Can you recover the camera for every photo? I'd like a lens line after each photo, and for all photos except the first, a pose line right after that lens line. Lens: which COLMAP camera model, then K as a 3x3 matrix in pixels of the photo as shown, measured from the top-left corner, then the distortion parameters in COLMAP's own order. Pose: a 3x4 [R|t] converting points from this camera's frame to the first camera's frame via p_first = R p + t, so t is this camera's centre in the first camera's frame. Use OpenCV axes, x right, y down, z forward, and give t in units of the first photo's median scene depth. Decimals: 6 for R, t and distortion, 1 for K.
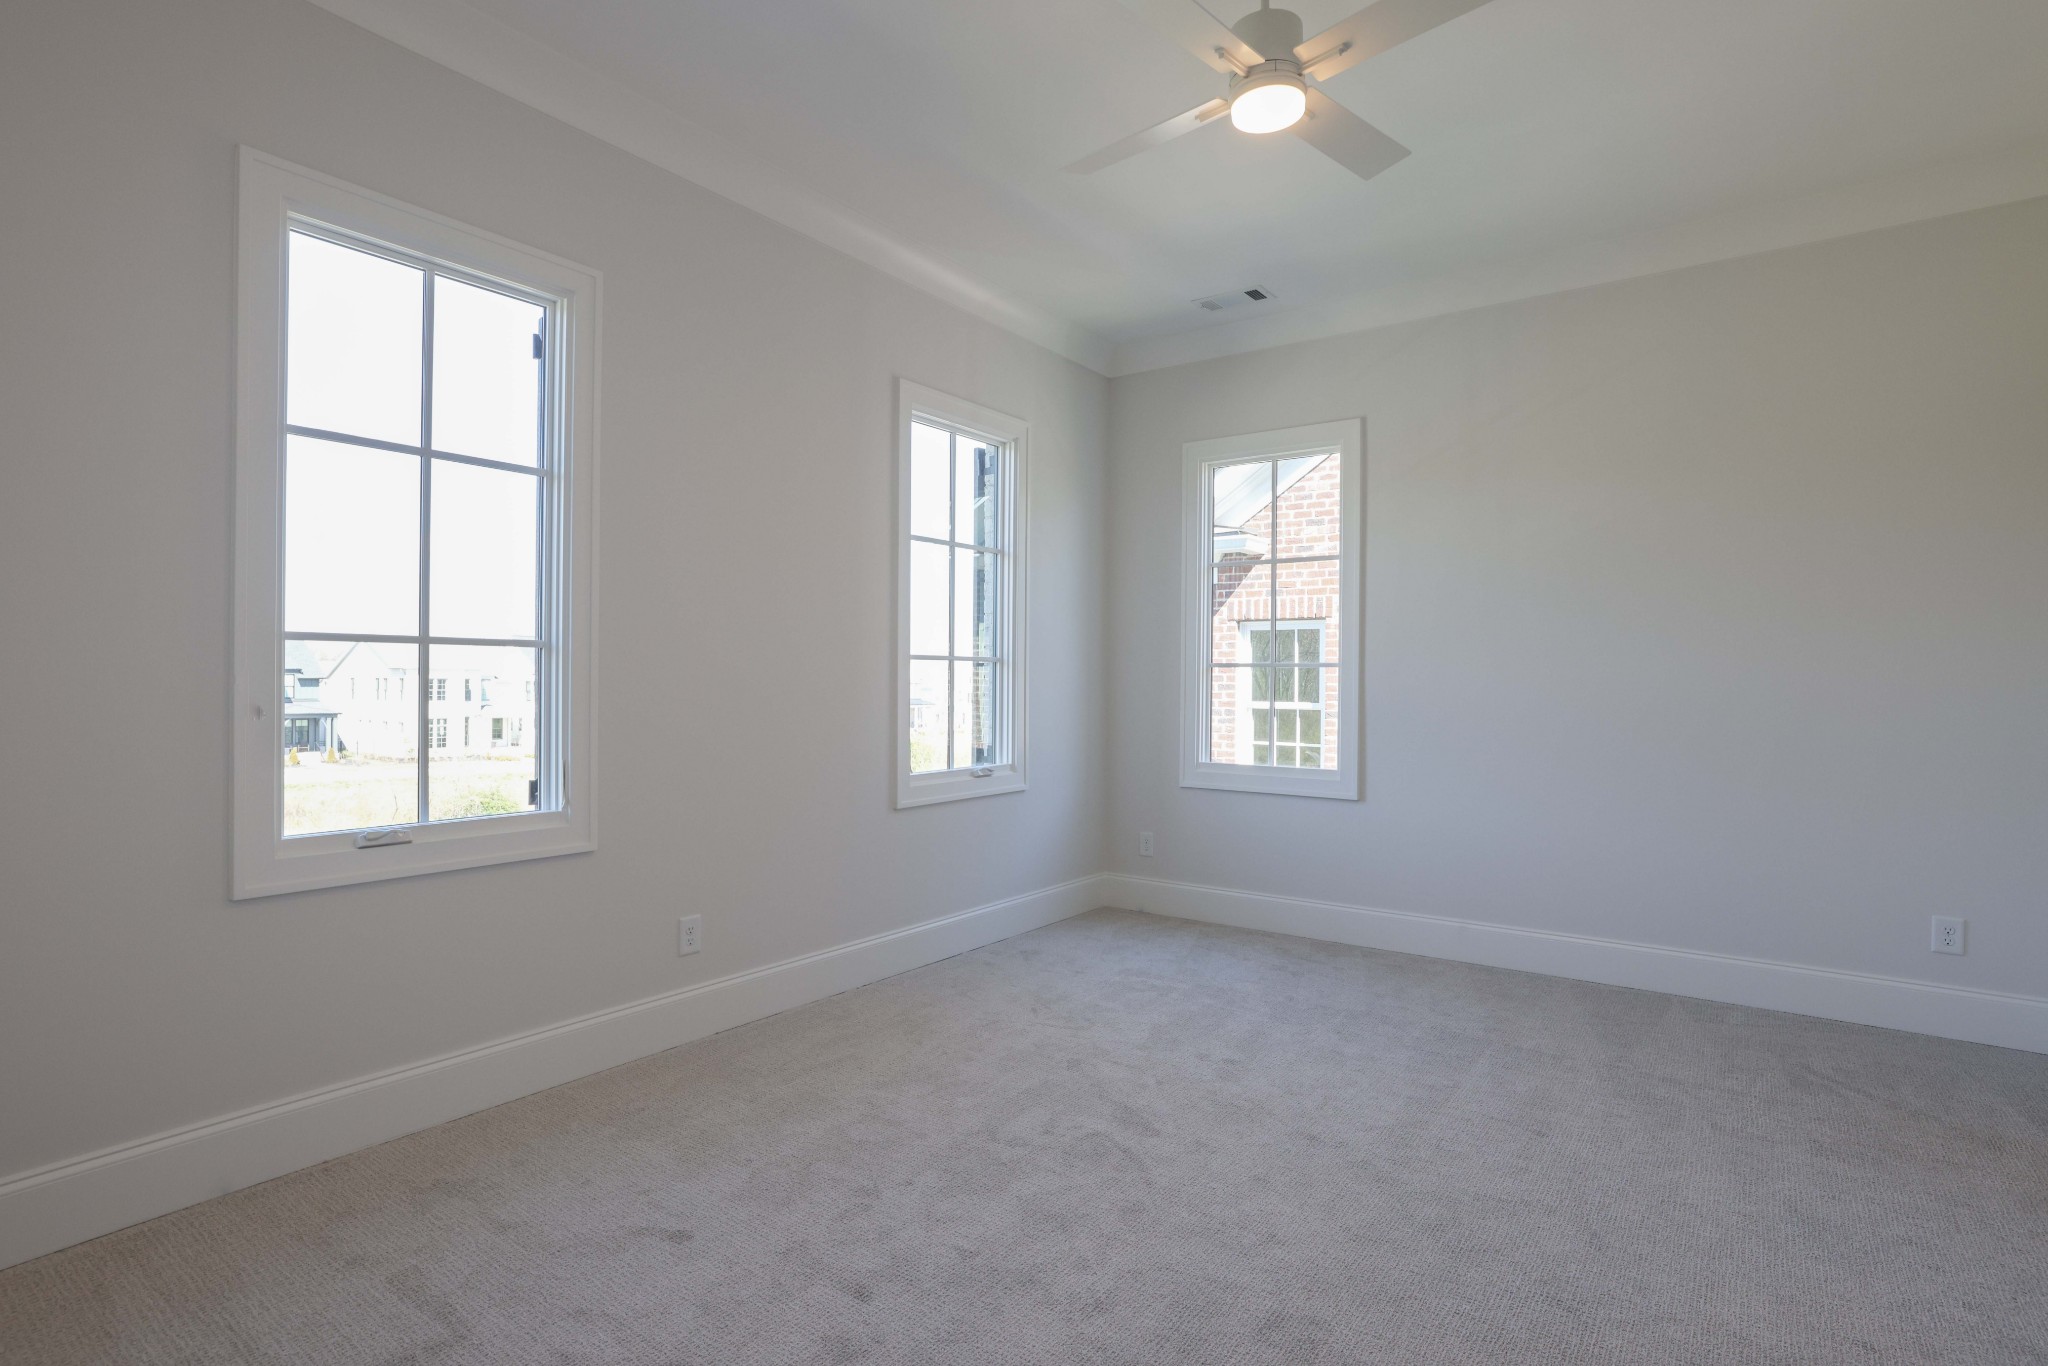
lens RADIAL K [[1012.7, 0, 1011.5], [0, 1012.7, 681.0], [0, 0, 1]] dist [-0.000285, 0.000136]
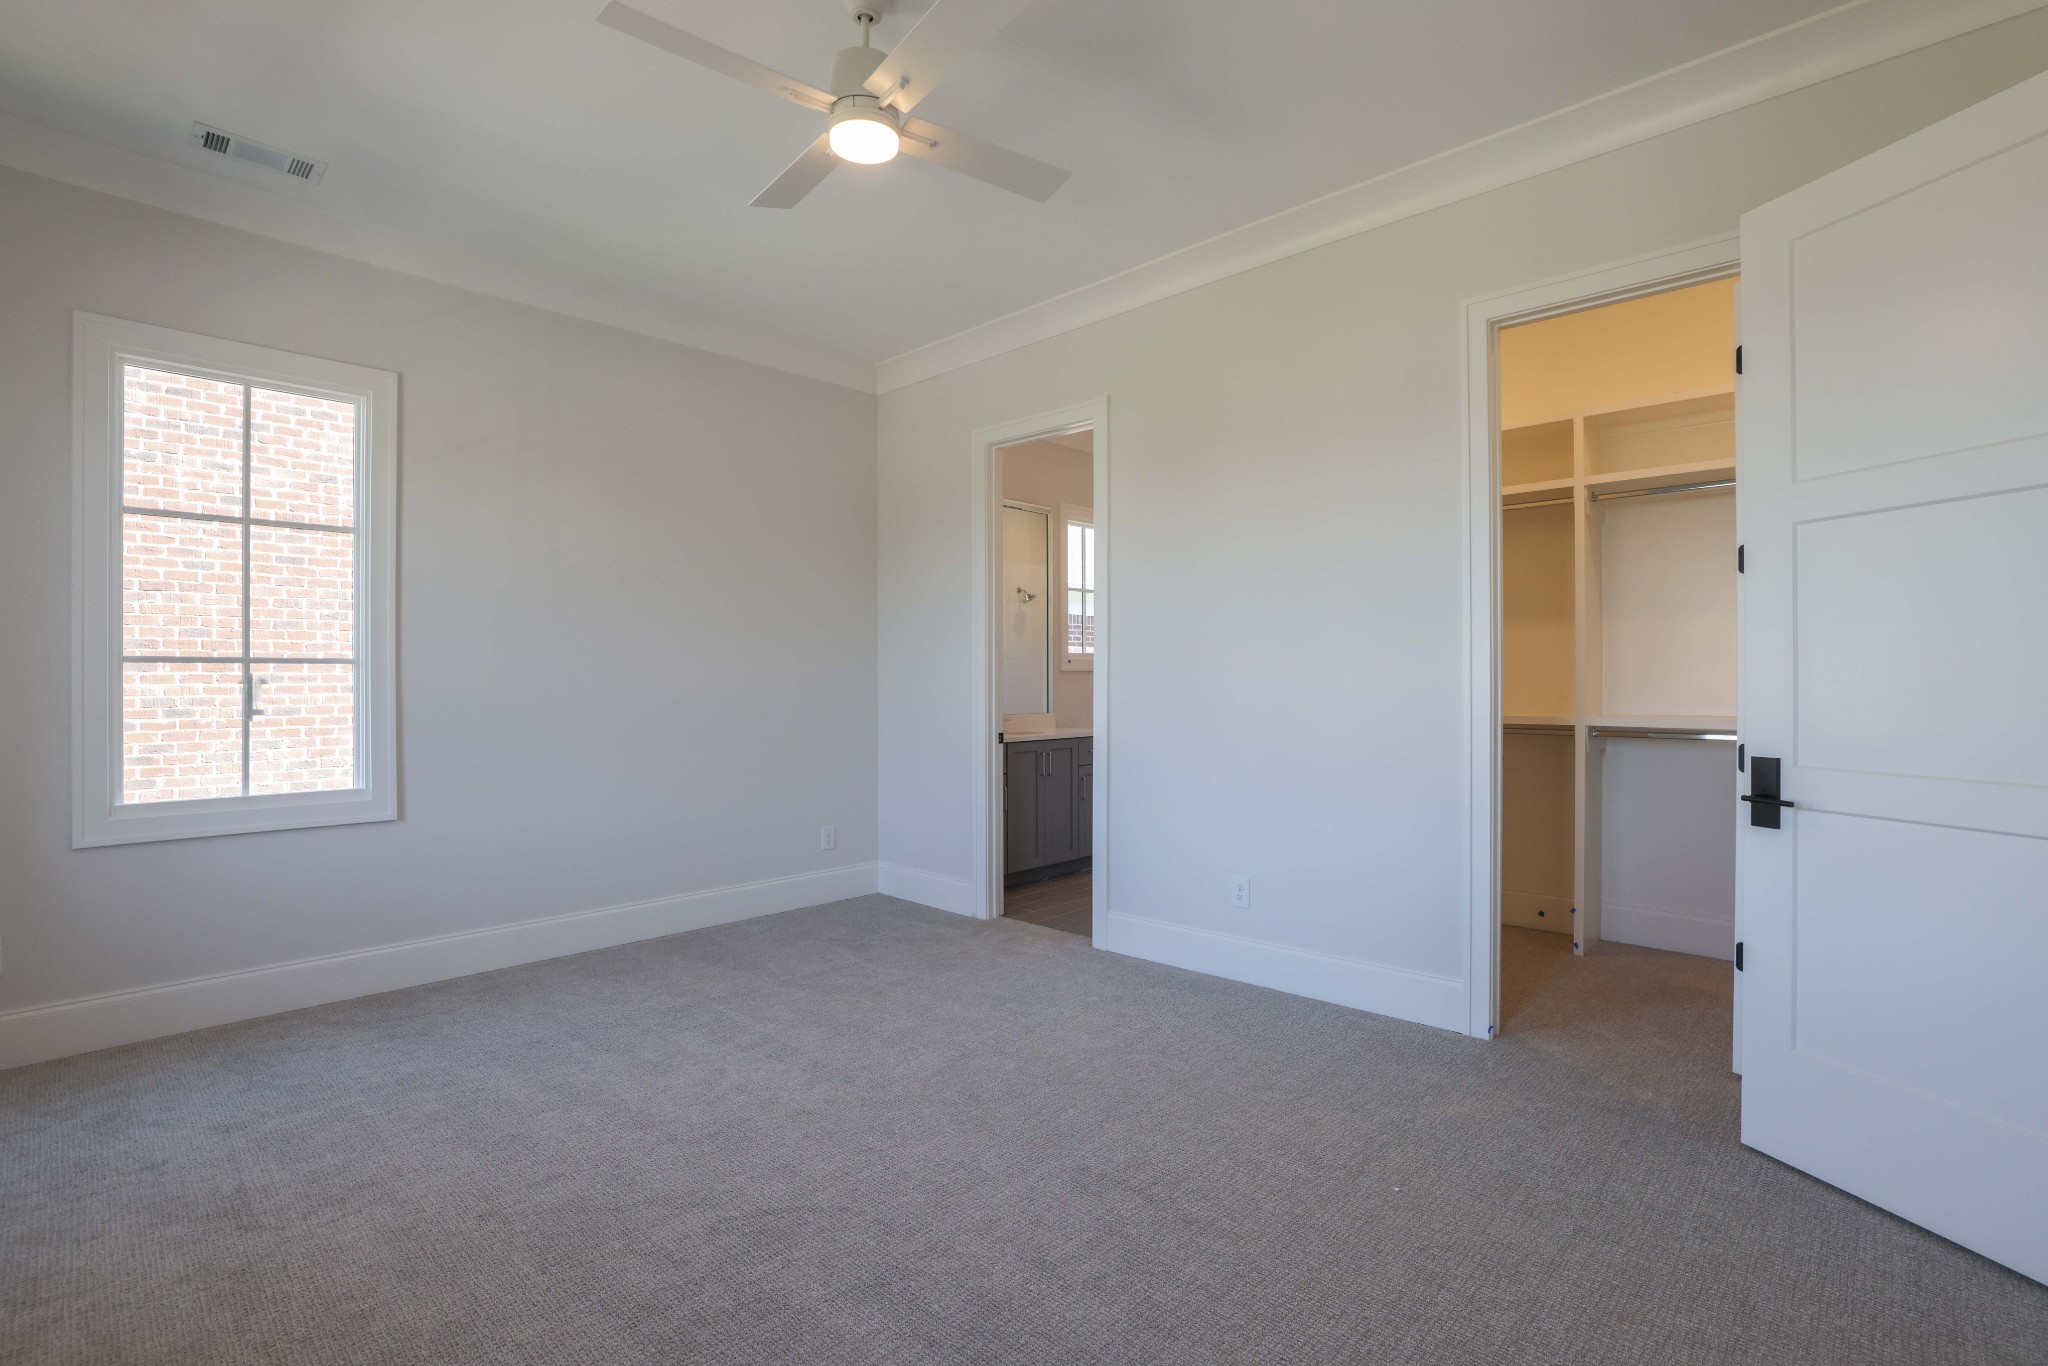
lens RADIAL K [[945.5, 0, 1018.0], [0, 945.5, 675.4], [0, 0, 1]] dist [-0.000096, 0.000370]
pose [[0.148650, -0.001142, 0.988889, -0.394157], [0.002717, 0.999996, 0.000746, -0.003289], [-0.988886, 0.002576, 0.148653, 0.387131]]
